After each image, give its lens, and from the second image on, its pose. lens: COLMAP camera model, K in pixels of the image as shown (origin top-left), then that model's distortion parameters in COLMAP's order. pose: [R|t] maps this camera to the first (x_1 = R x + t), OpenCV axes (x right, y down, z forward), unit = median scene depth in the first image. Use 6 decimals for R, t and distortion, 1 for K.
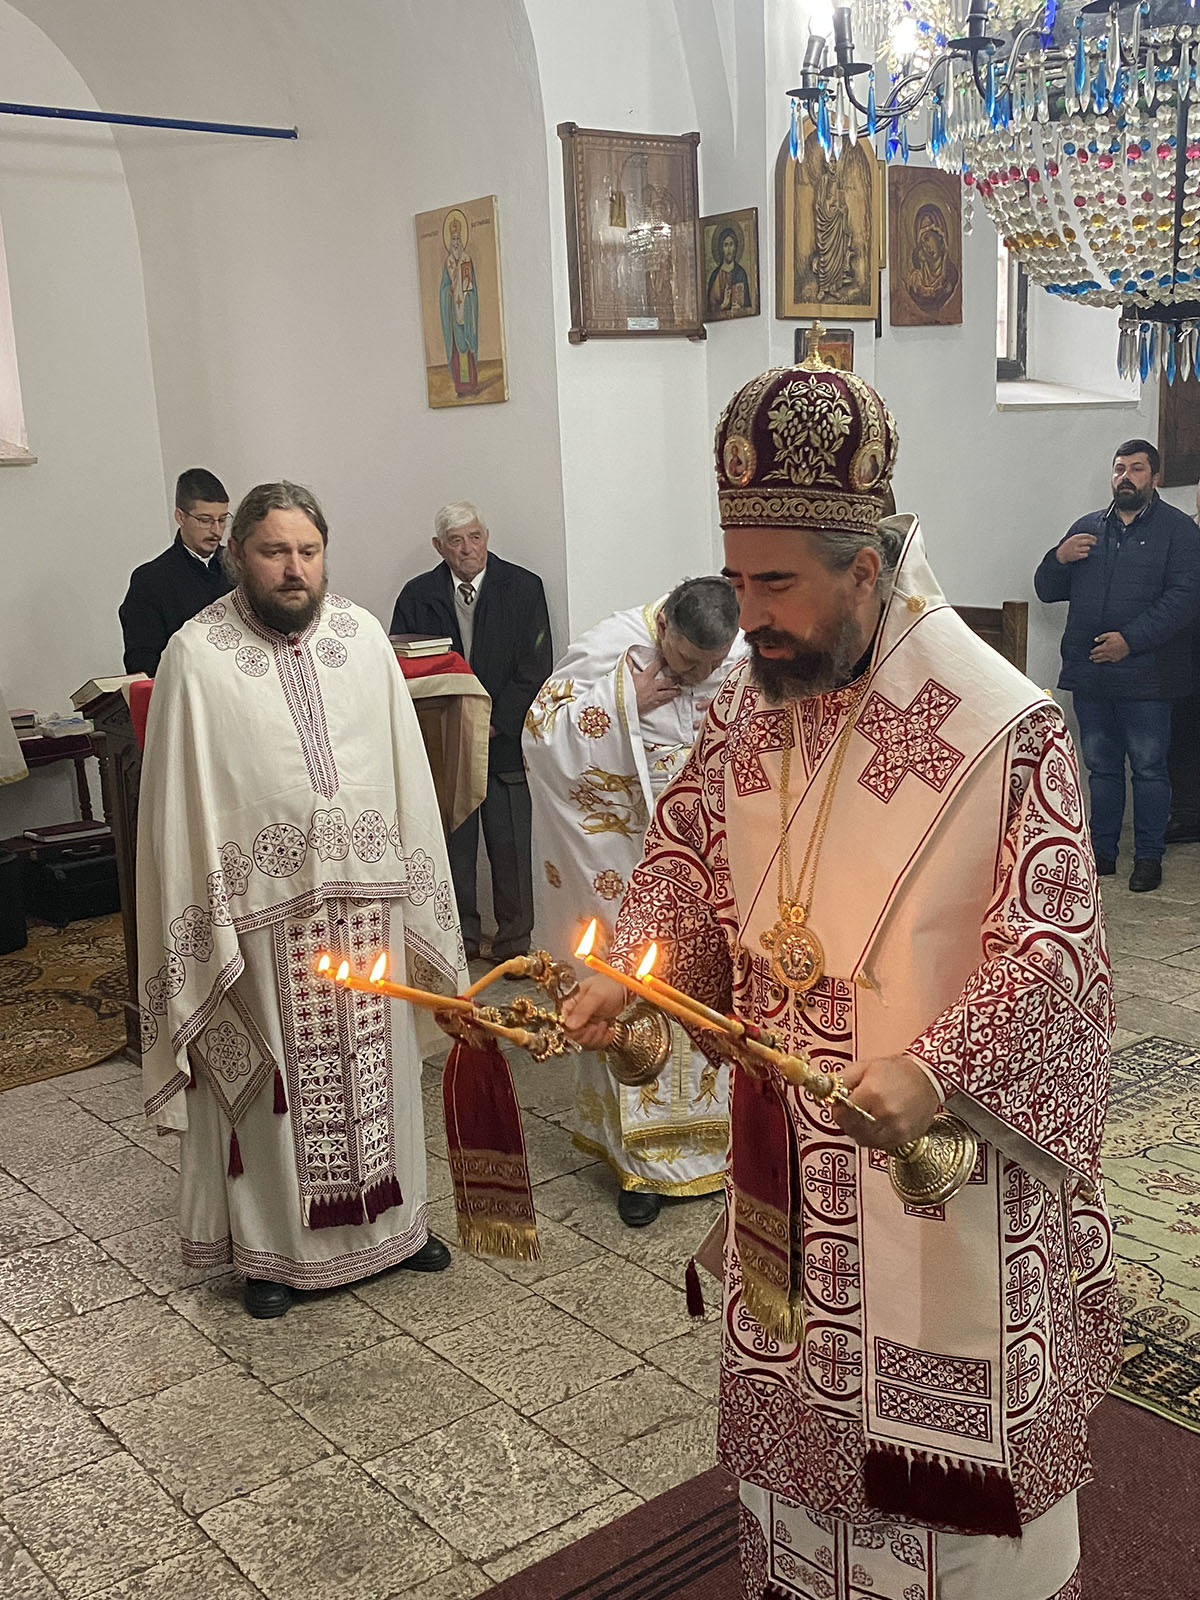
lens RADIAL K [[1688.0, 0, 592.2], [0, 1688.0, 803.3], [0, 0, 1]] dist [0.110180, -0.230372]
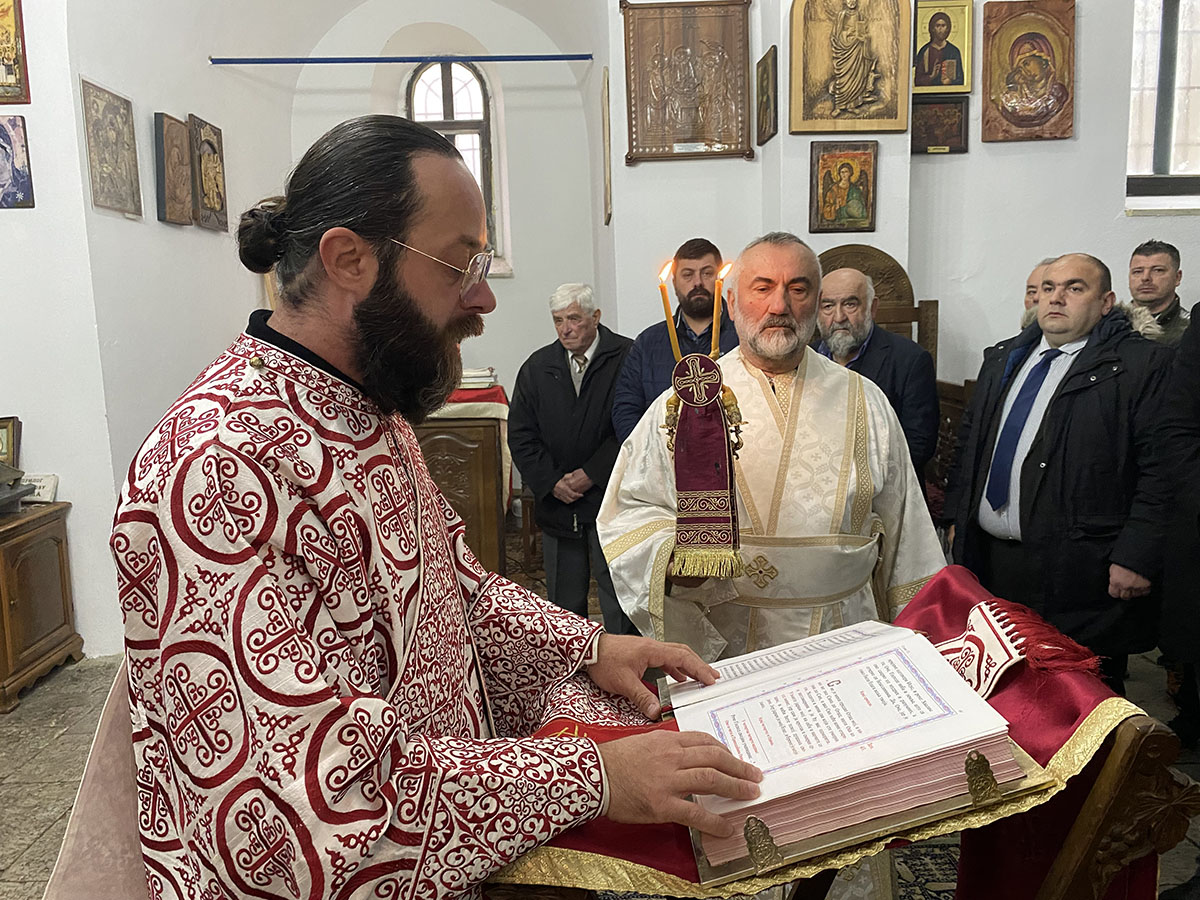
lens RADIAL K [[908.5, 0, 594.5], [0, 908.5, 442.6], [0, 0, 1]] dist [0.007445, 0.005206]
pose [[0.803100, 0.100497, -0.587308, 0.392906], [-0.127378, 0.991844, -0.004460, -0.047312], [0.582070, 0.078392, 0.809351, 0.410488]]
